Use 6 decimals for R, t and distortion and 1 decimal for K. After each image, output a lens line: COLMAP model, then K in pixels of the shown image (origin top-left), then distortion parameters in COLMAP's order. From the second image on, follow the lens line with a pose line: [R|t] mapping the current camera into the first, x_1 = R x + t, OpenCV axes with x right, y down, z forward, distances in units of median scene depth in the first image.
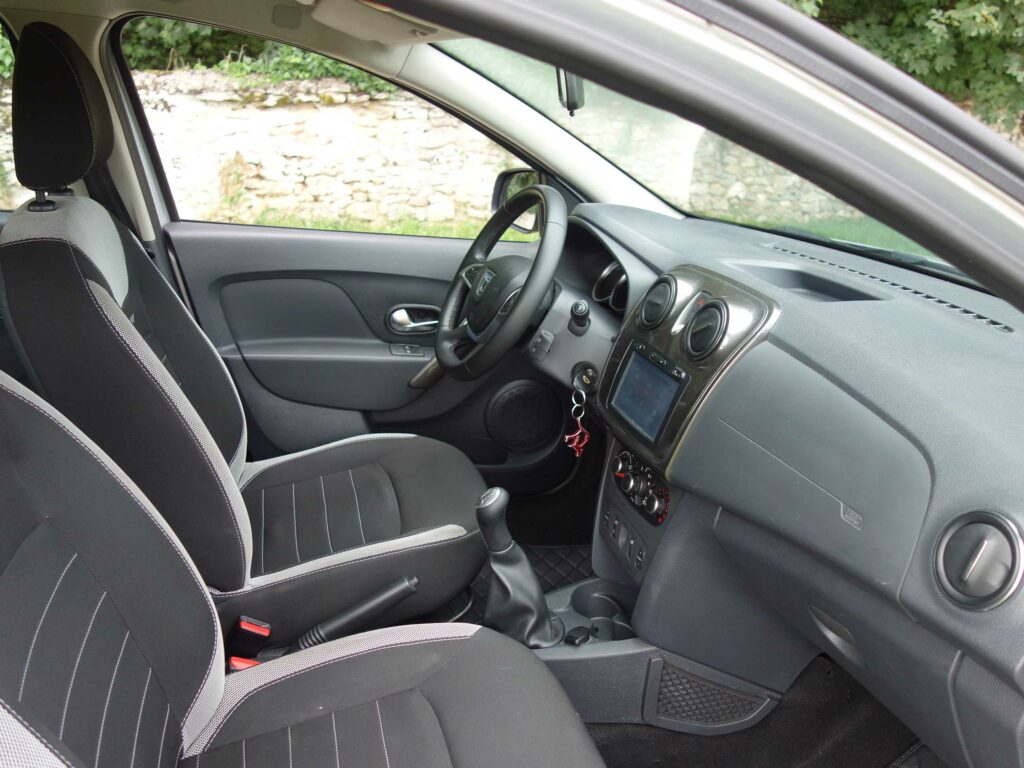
lens RADIAL K [[895.5, 0, 504.3], [0, 895.5, 387.1], [0, 0, 1]] dist [0.026768, -0.016519]
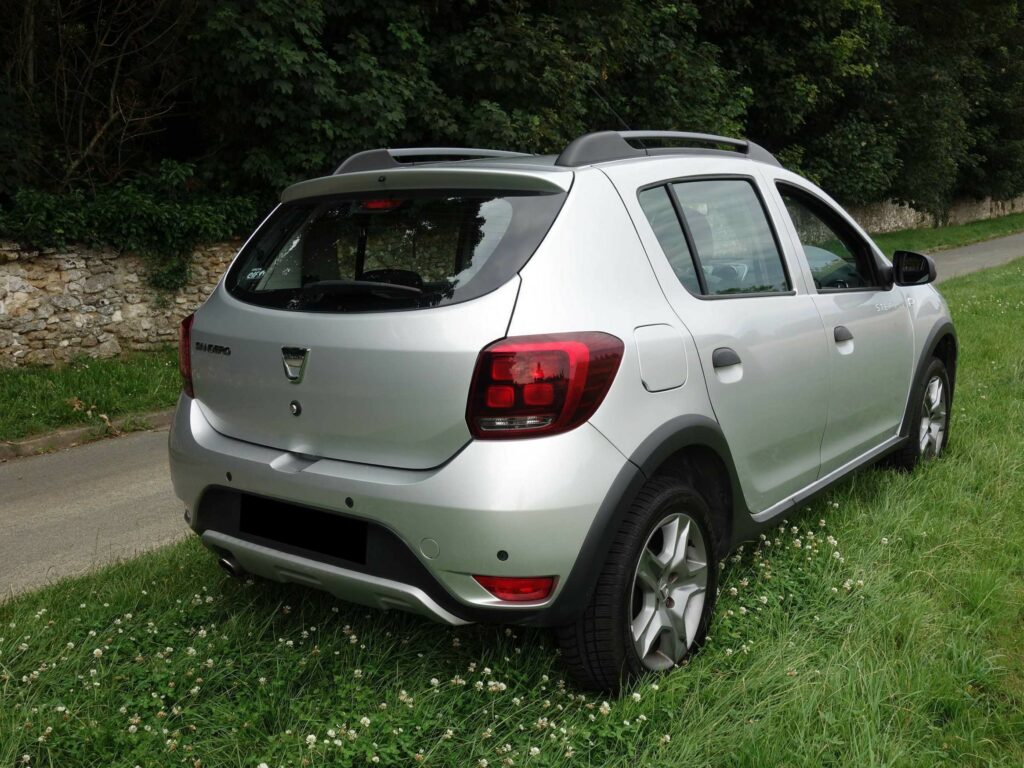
lens RADIAL K [[1004.5, 0, 513.1], [0, 1004.5, 386.1], [0, 0, 1]] dist [0.012580, 0.000000]
pose [[0.795621, -0.167695, 0.582122, -0.434351], [0.254843, 0.964410, -0.070486, 0.061914], [-0.549584, 0.204430, 0.810040, -0.260154]]
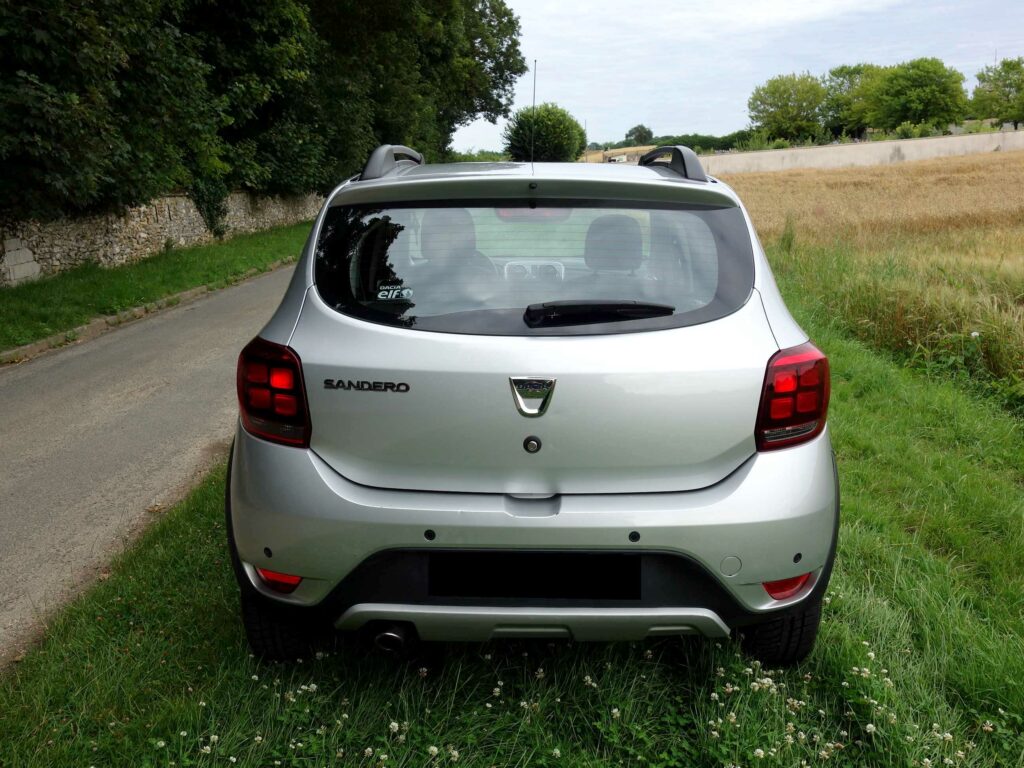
lens RADIAL K [[903.3, 0, 504.2], [0, 903.3, 390.4], [0, 0, 1]] dist [0.011881, 0.003014]
pose [[0.298649, -0.247693, 0.921660, -0.551790], [0.320195, 0.935762, 0.147729, -0.036865], [-0.899046, 0.250992, 0.358775, -0.025211]]
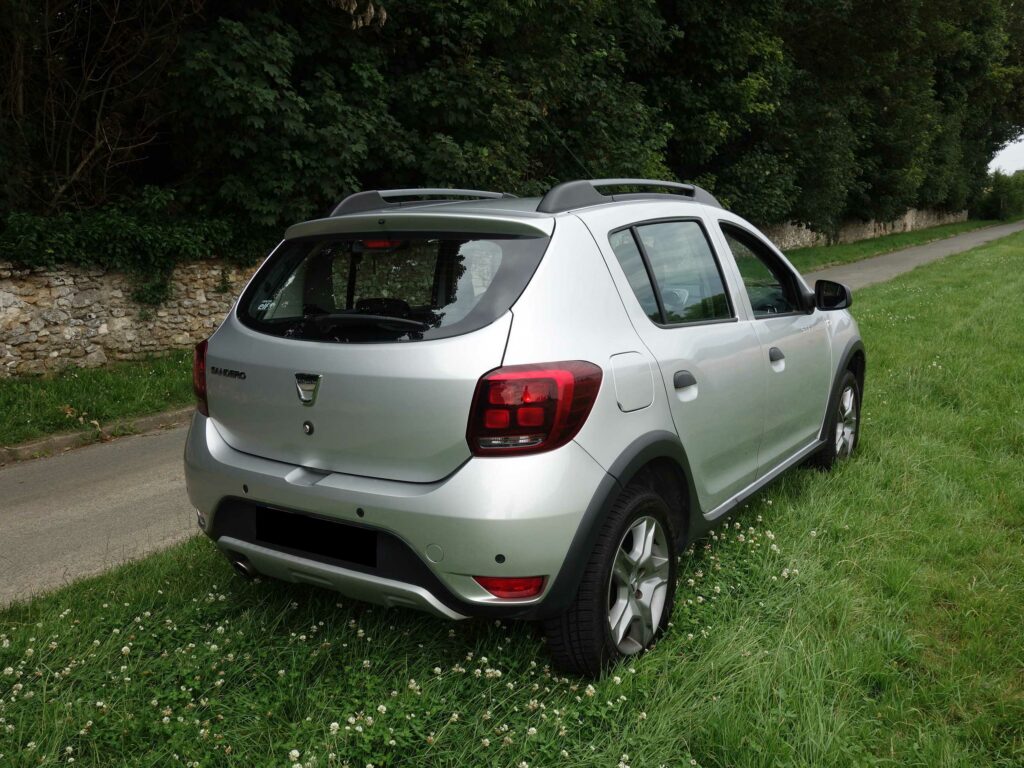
lens RADIAL K [[903.3, 0, 510.6], [0, 903.3, 385.4], [0, 0, 1]] dist [0.011881, 0.003014]
pose [[0.757263, -0.172247, 0.629987, -0.451918], [0.263865, 0.963054, -0.053862, 0.048872], [-0.597435, 0.207019, 0.774735, -0.256769]]
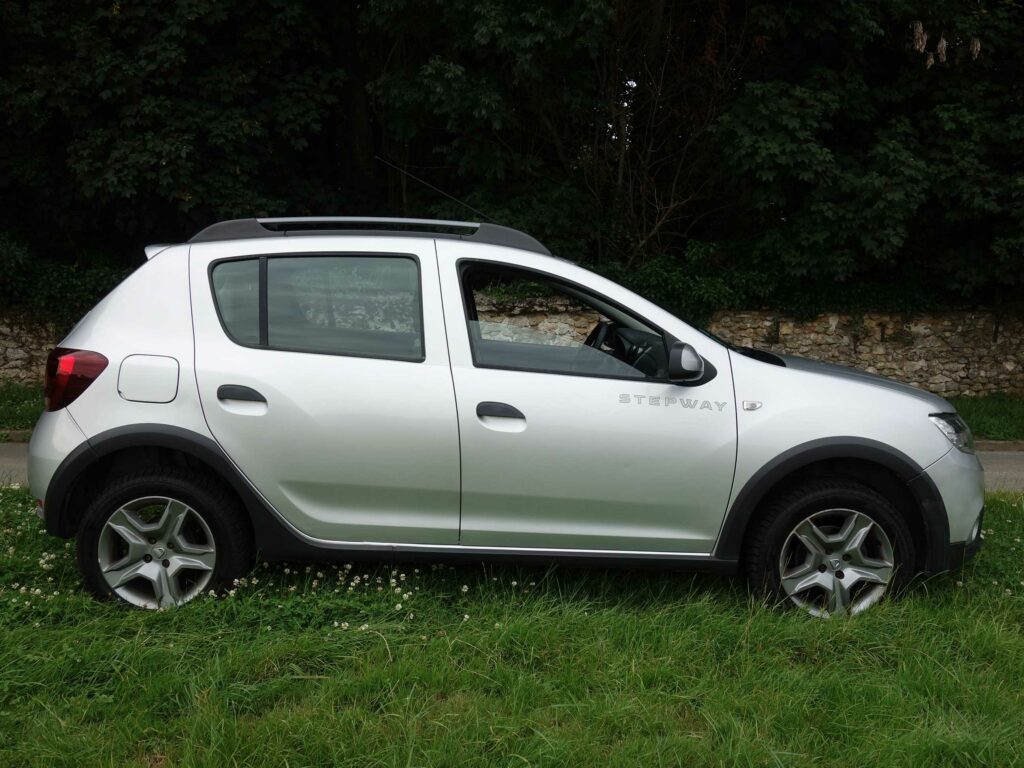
lens RADIAL K [[903.3, 0, 513.7], [0, 903.3, 383.8], [0, 0, 1]] dist [0.011881, 0.003014]
pose [[0.969400, 0.004711, -0.245443, 0.103121], [-0.061113, 0.972970, -0.222697, 0.131381], [0.237759, 0.230882, 0.943485, -0.381775]]
